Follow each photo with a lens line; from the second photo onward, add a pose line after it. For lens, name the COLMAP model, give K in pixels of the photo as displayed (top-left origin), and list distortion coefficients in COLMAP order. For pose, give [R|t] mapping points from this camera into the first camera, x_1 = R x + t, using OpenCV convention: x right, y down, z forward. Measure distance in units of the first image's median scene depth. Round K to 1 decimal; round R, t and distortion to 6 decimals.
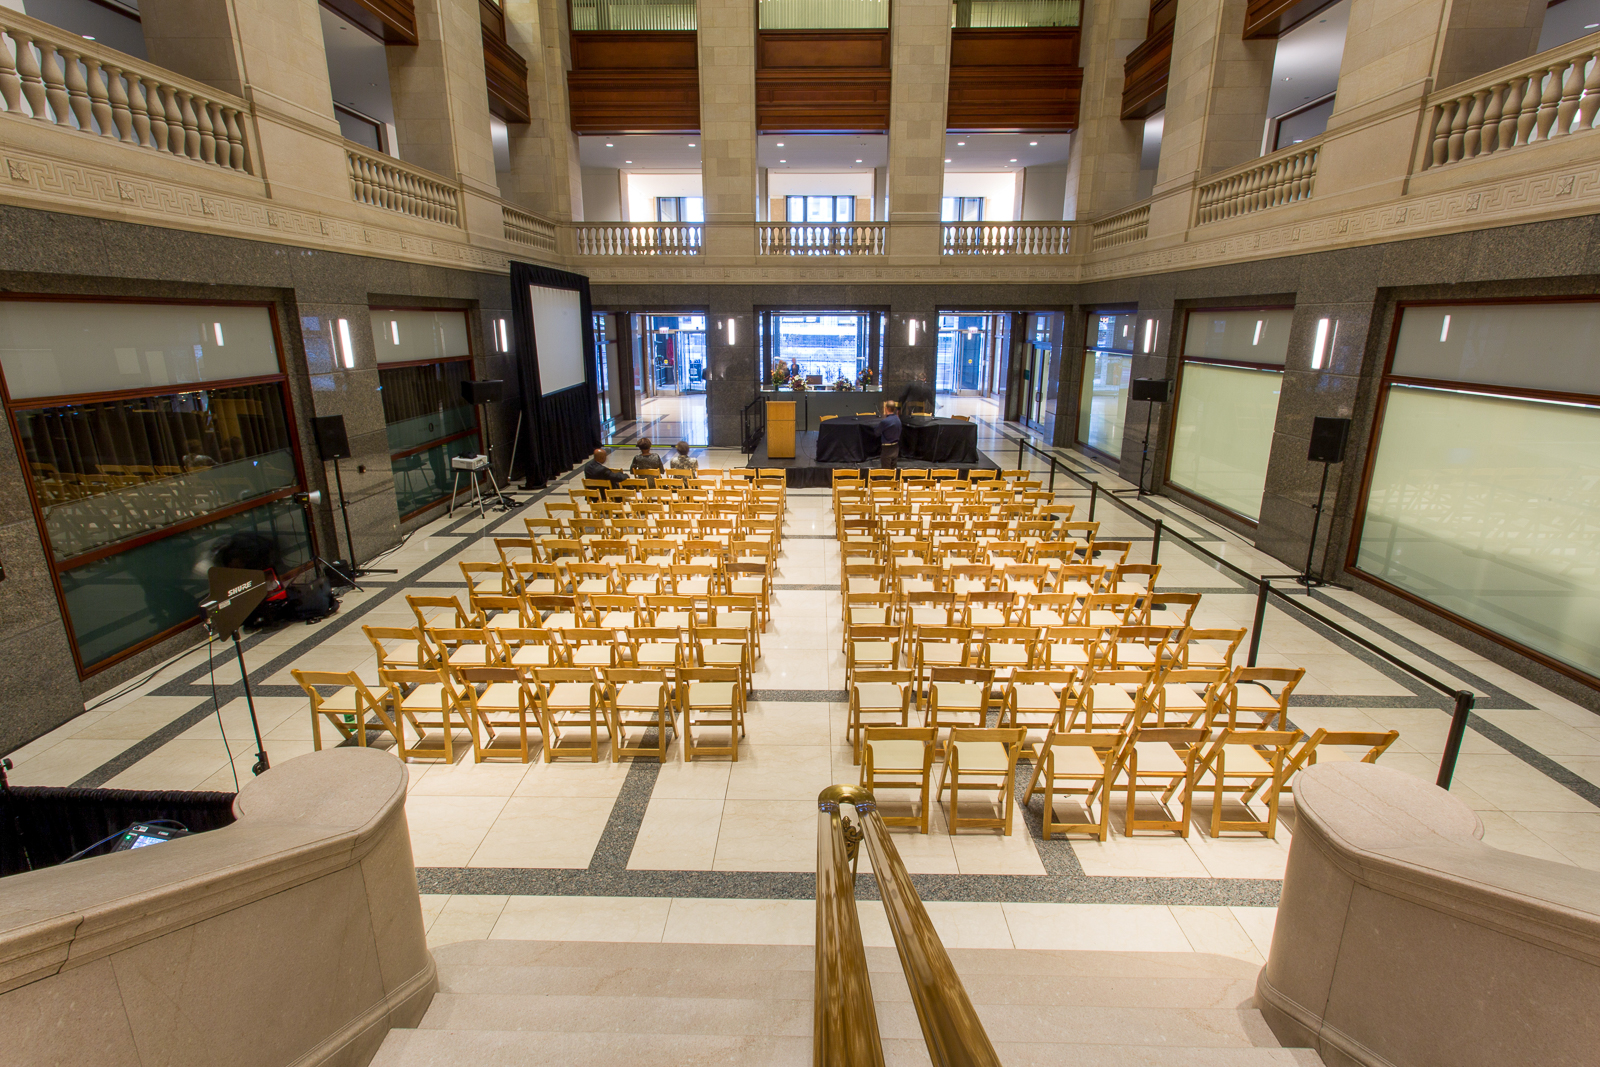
lens RADIAL K [[752.6, 0, 793.2], [0, 752.6, 539.7], [0, 0, 1]] dist [0.011764, -0.002228]
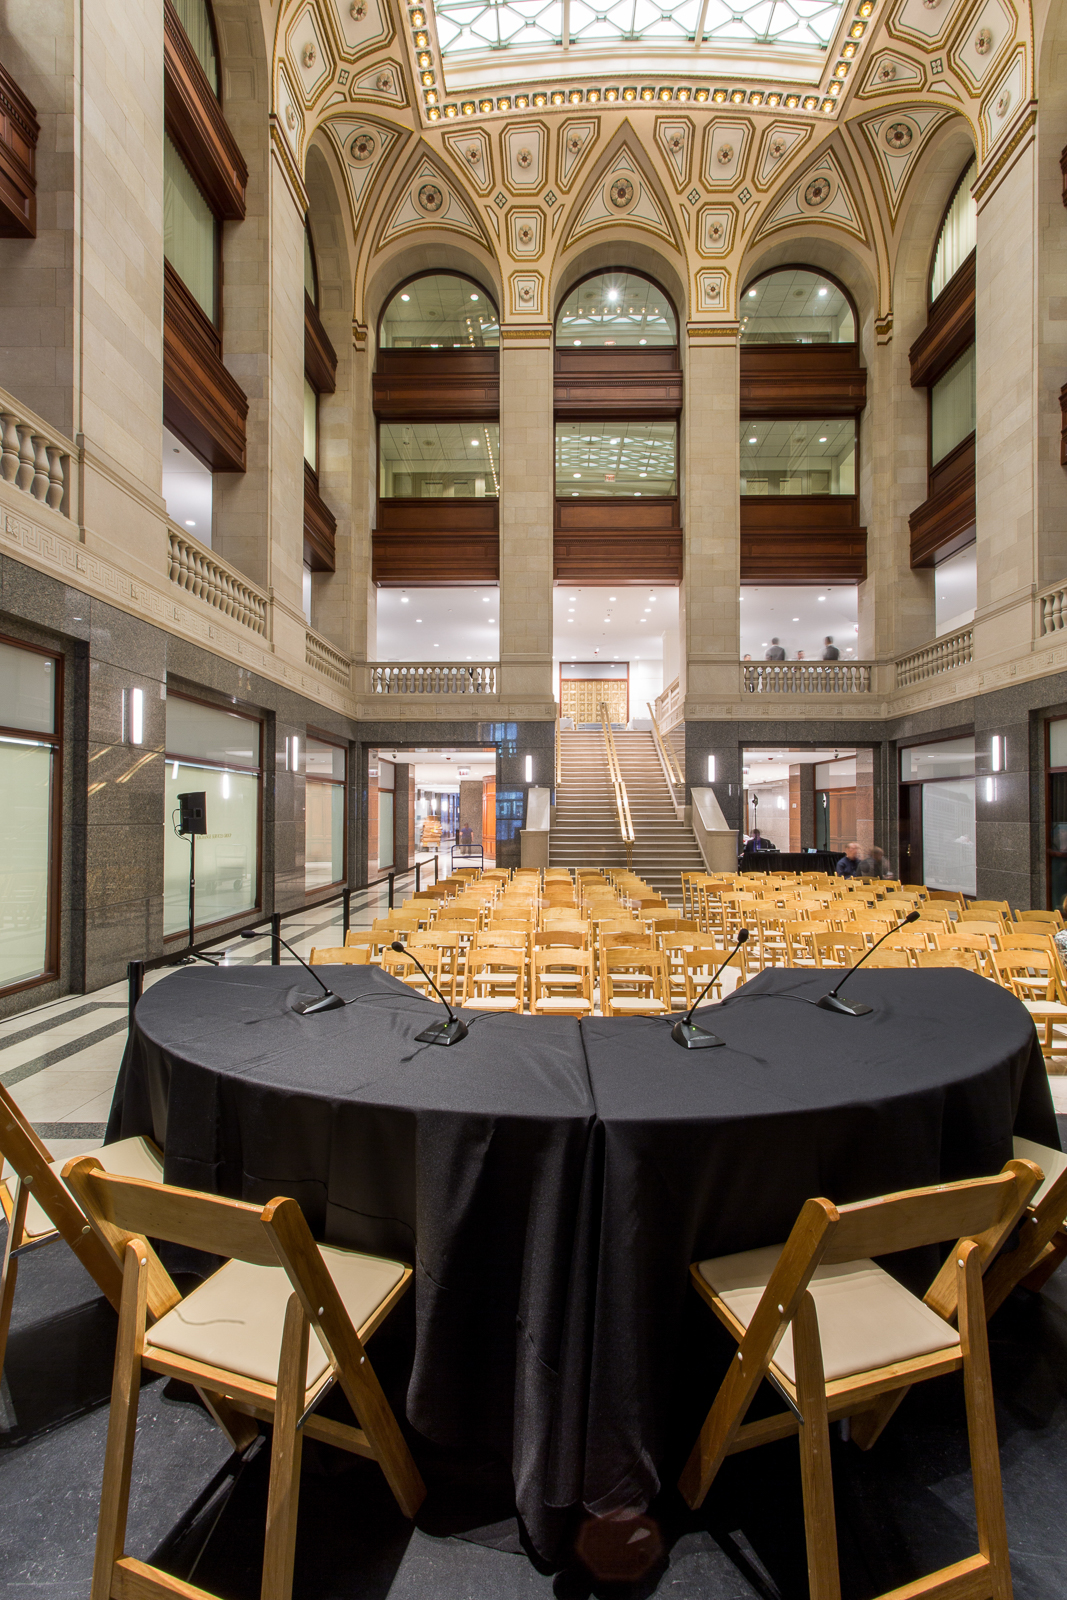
lens RADIAL K [[752.6, 0, 538.9], [0, 752.6, 795.8], [0, 0, 1]] dist [0.011764, -0.002228]
pose [[0.999886, -0.005637, 0.013983, -0.116492], [0.009645, 0.952028, -0.305858, 0.063157], [-0.011588, 0.305958, 0.951974, 0.165037]]
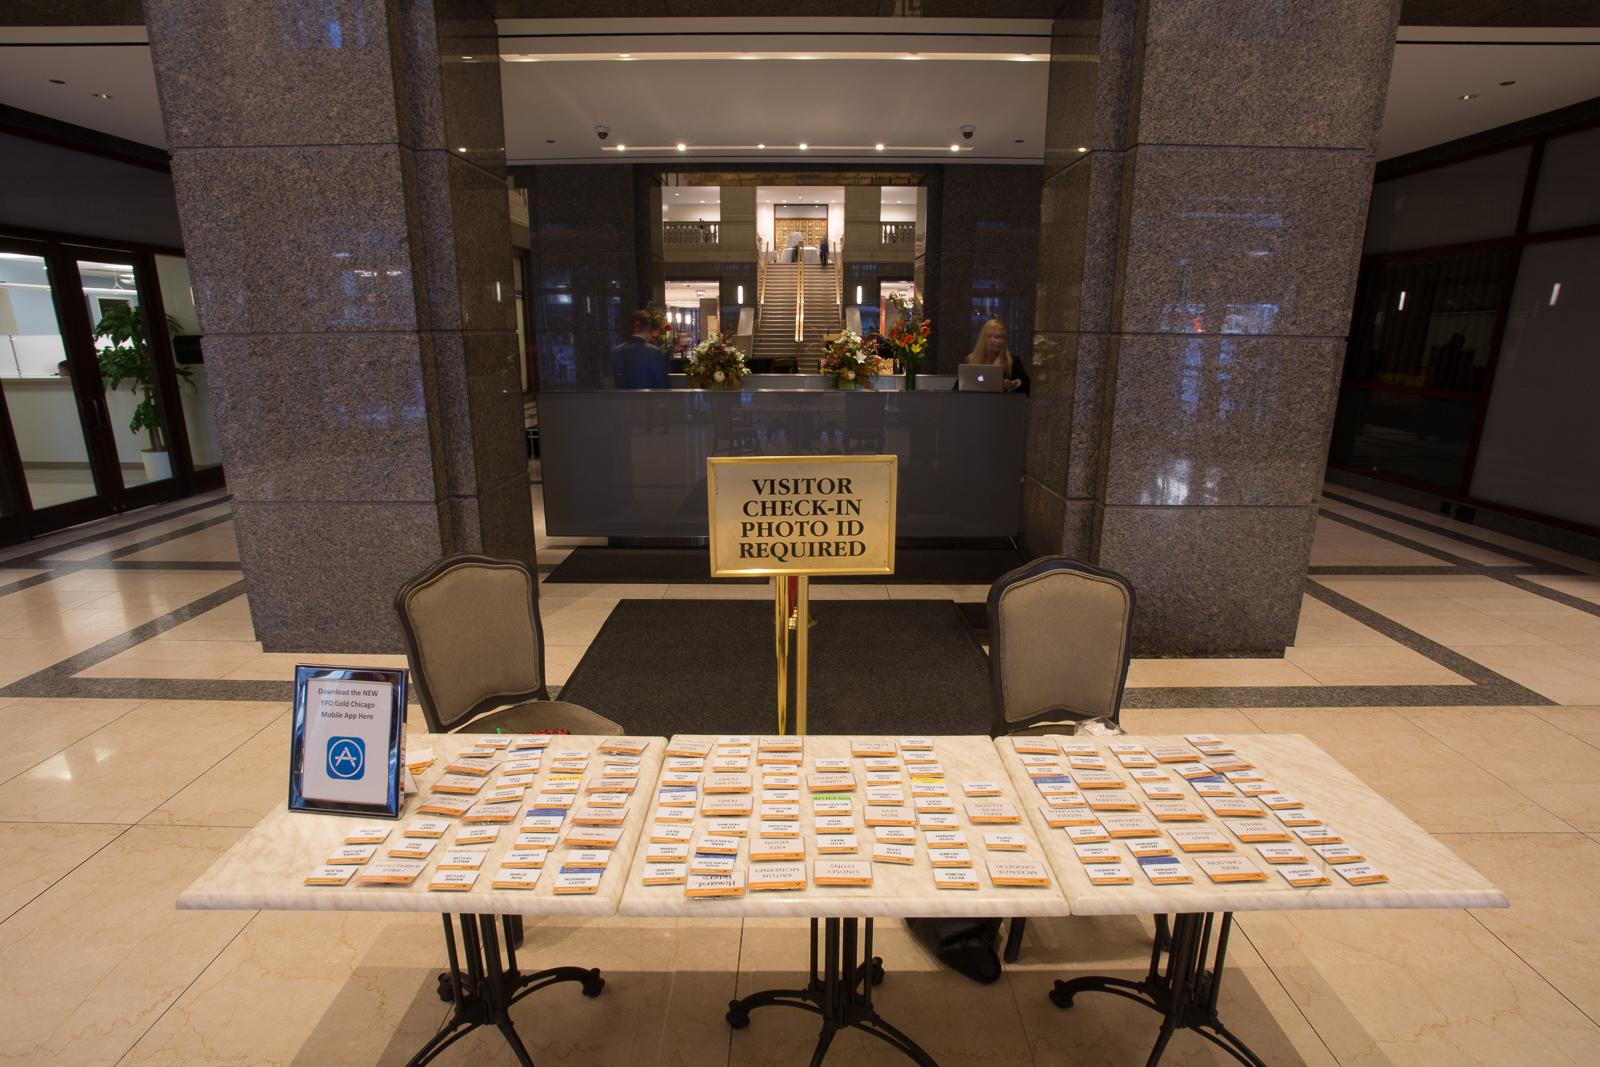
lens RADIAL K [[794.7, 0, 798.9], [0, 794.7, 516.6], [0, 0, 1]] dist [0.002733, 0.001370]
pose [[0.999748, -0.005302, 0.021798, -0.007009], [0.006487, 0.998484, -0.054657, 0.333174], [-0.021475, 0.054784, 0.998267, -0.714472]]
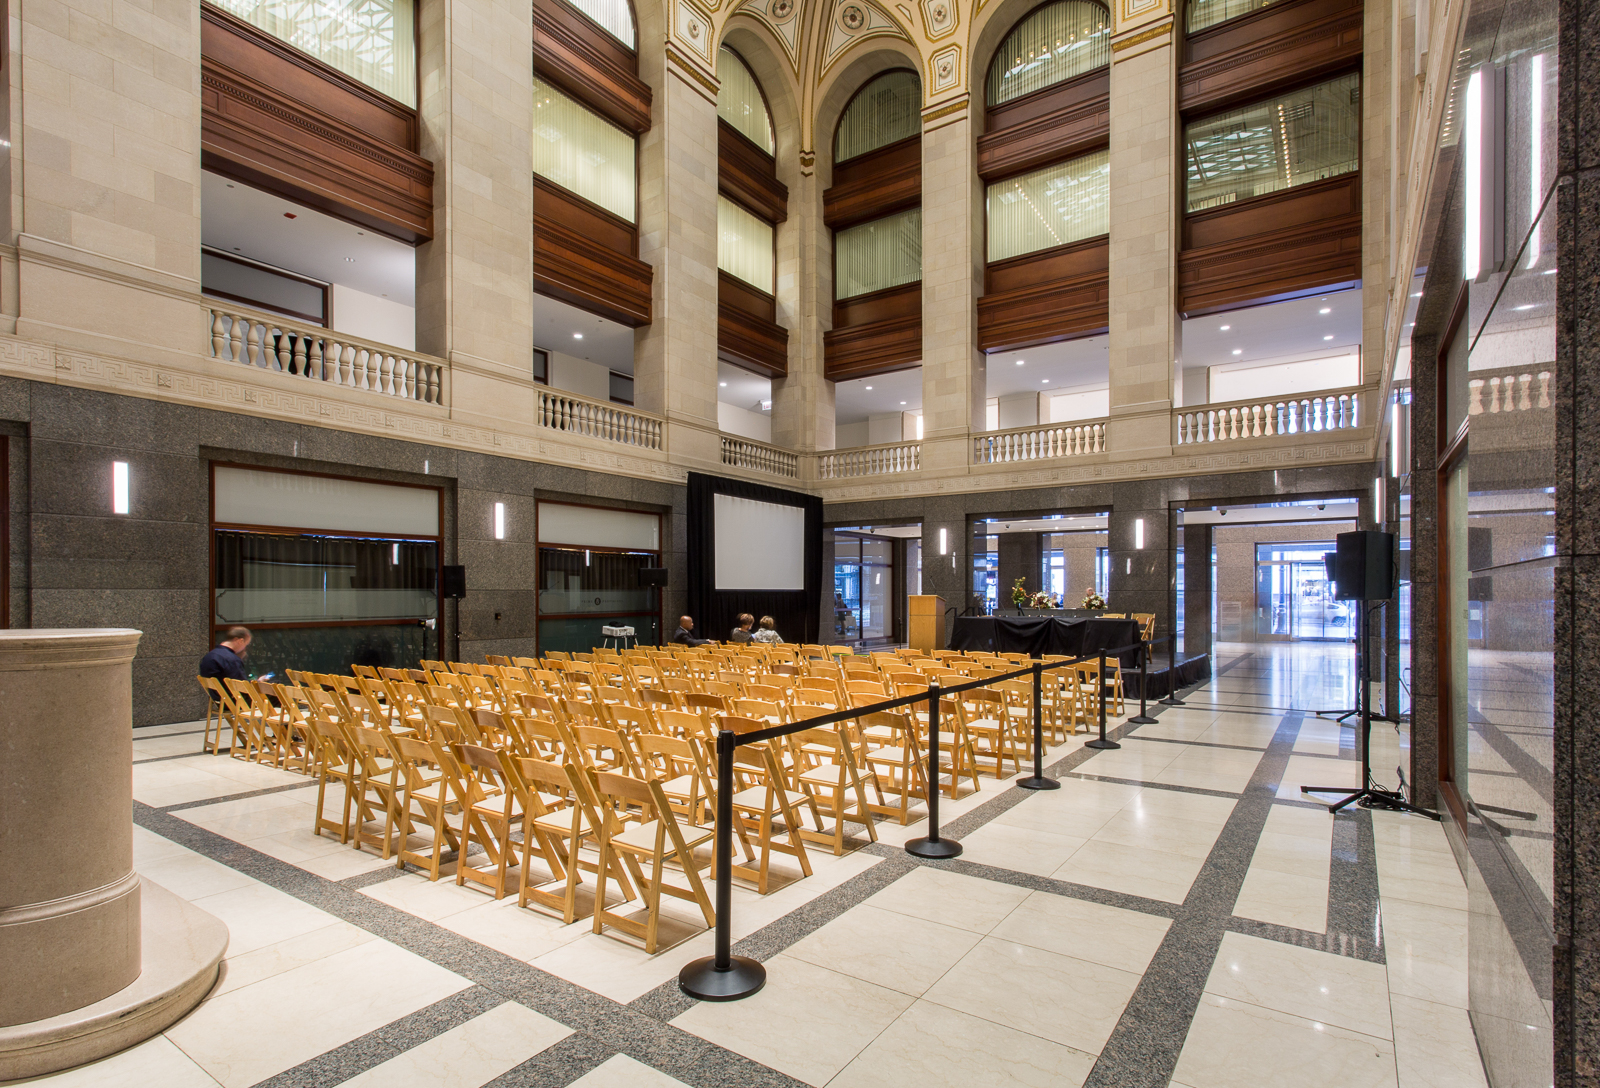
lens RADIAL K [[806.3, 0, 790.9], [0, 806.3, 585.7], [0, 0, 1]] dist [0.022044, -0.001074]
pose [[0.830012, -0.000969, -0.557744, 0.471928], [-0.161082, 0.956968, -0.241379, 0.083267], [0.533978, 0.290190, 0.794139, 0.132193]]
